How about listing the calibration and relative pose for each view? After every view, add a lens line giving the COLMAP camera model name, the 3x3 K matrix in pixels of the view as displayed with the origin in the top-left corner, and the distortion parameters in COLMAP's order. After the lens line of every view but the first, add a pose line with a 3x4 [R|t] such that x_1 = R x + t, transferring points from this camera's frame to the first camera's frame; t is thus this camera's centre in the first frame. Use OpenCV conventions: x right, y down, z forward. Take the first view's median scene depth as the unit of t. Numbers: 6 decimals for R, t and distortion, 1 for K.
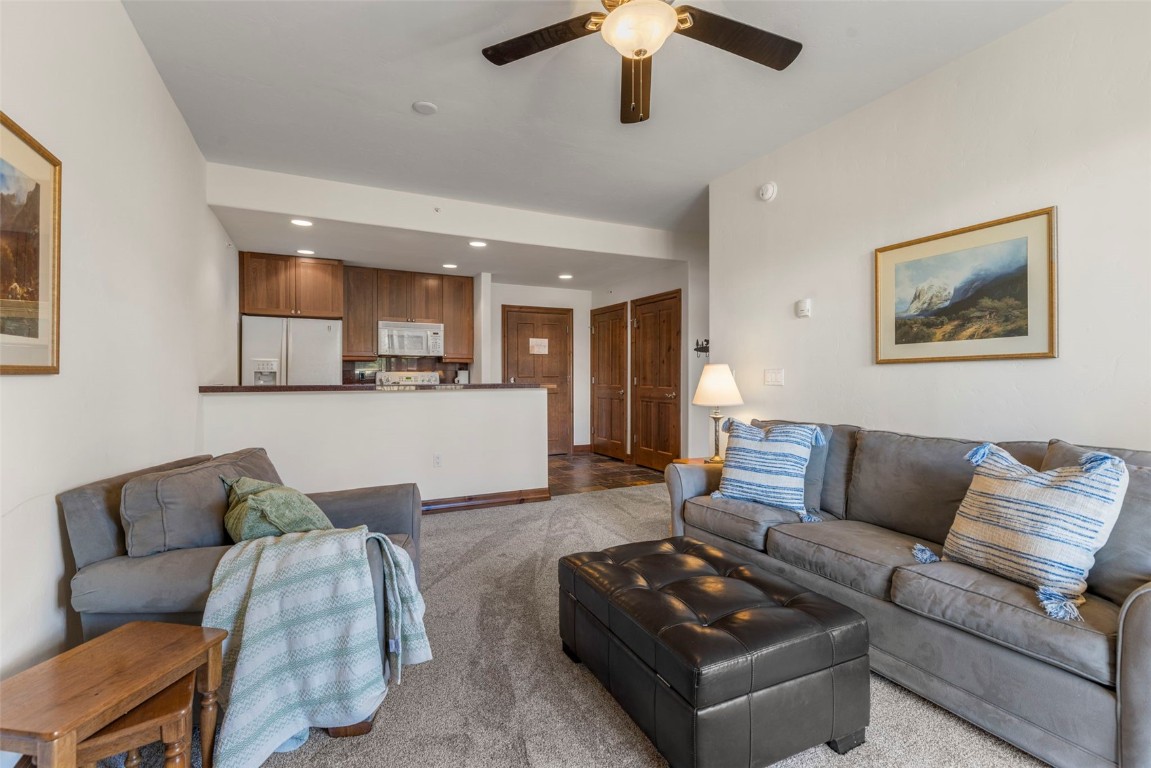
lens RADIAL K [[515.8, 0, 569.2], [0, 515.8, 381.1], [0, 0, 1]] dist [-0.000178, -0.000022]
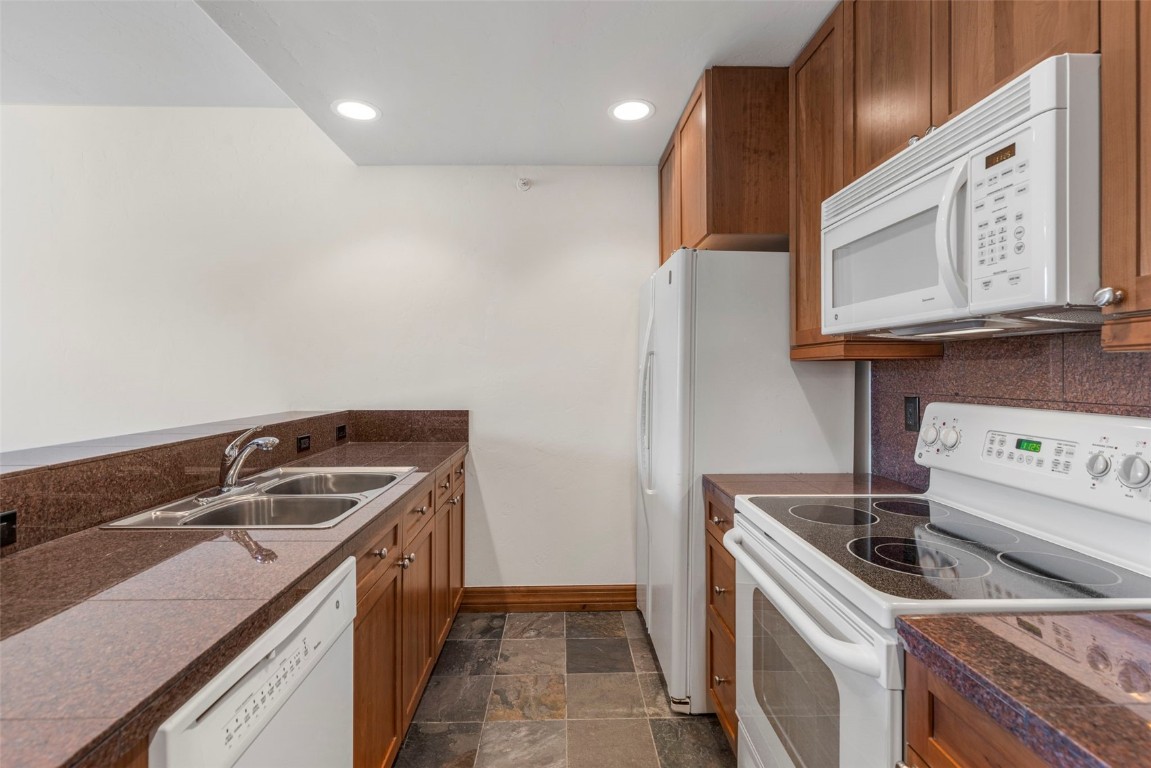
lens RADIAL K [[542.3, 0, 580.2], [0, 542.3, 373.8], [0, 0, 1]] dist [-0.005439, 0.000968]
pose [[-0.409304, 0.004005, -0.912389, -0.077841], [-0.007730, 0.999939, 0.007857, -0.033908], [0.912365, 0.010268, -0.409248, 1.008556]]
